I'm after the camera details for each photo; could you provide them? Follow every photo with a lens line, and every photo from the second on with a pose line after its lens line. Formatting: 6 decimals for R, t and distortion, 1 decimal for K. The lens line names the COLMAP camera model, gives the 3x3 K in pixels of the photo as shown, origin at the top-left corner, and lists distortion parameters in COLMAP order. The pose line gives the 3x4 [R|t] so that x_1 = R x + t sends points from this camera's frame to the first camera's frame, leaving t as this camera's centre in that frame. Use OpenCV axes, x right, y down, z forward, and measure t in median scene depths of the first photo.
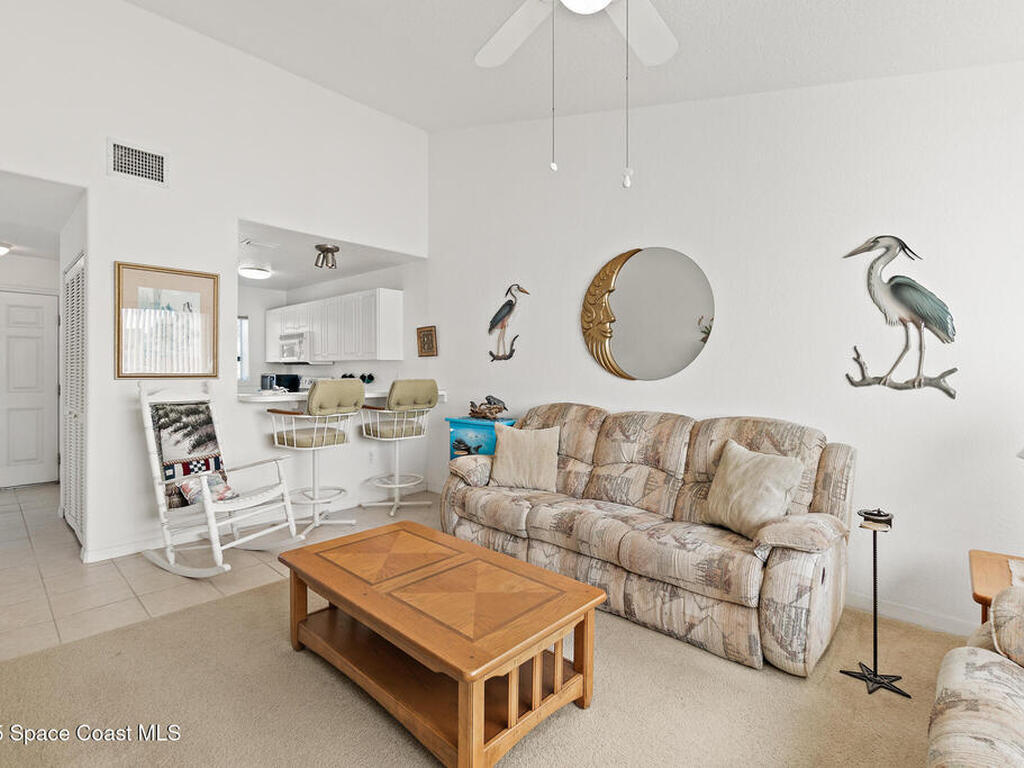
lens RADIAL K [[495.4, 0, 506.1], [0, 495.4, 375.6], [0, 0, 1]] dist [-0.004136, 0.000059]
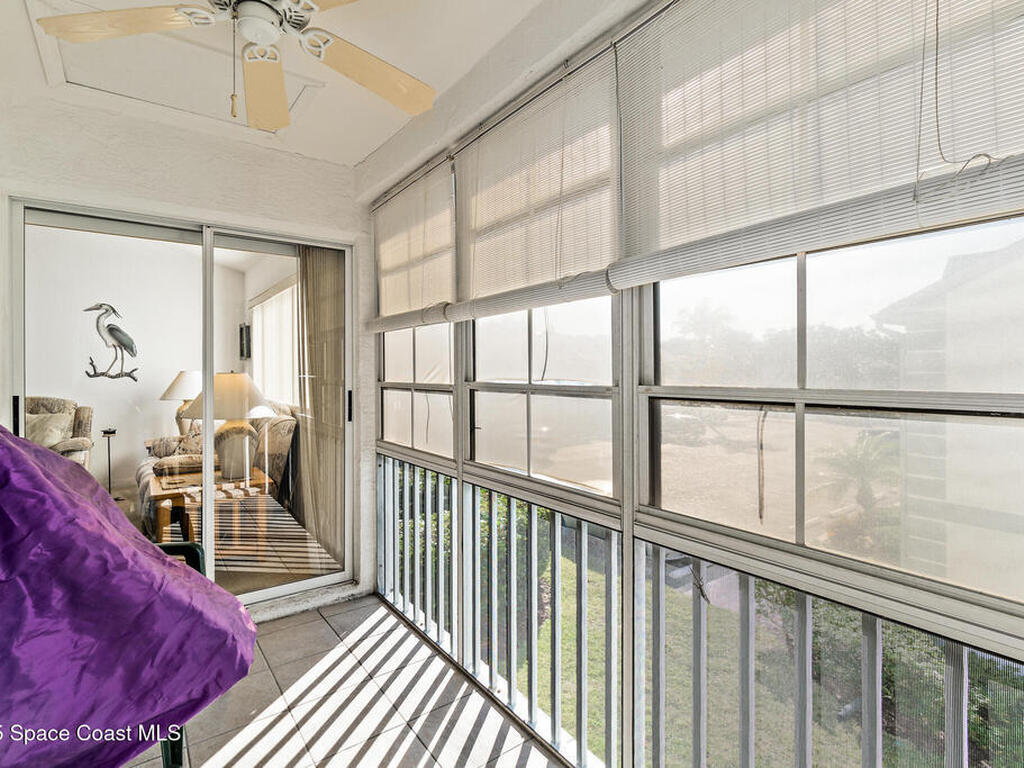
lens RADIAL K [[495.4, 0, 504.8], [0, 495.4, 373.4], [0, 0, 1]] dist [-0.004136, 0.000059]
pose [[0.174697, -0.012207, 0.984547, -0.997844], [0.002092, 0.999925, 0.012026, -0.014987], [-0.984620, -0.000041, 0.174710, -1.025883]]
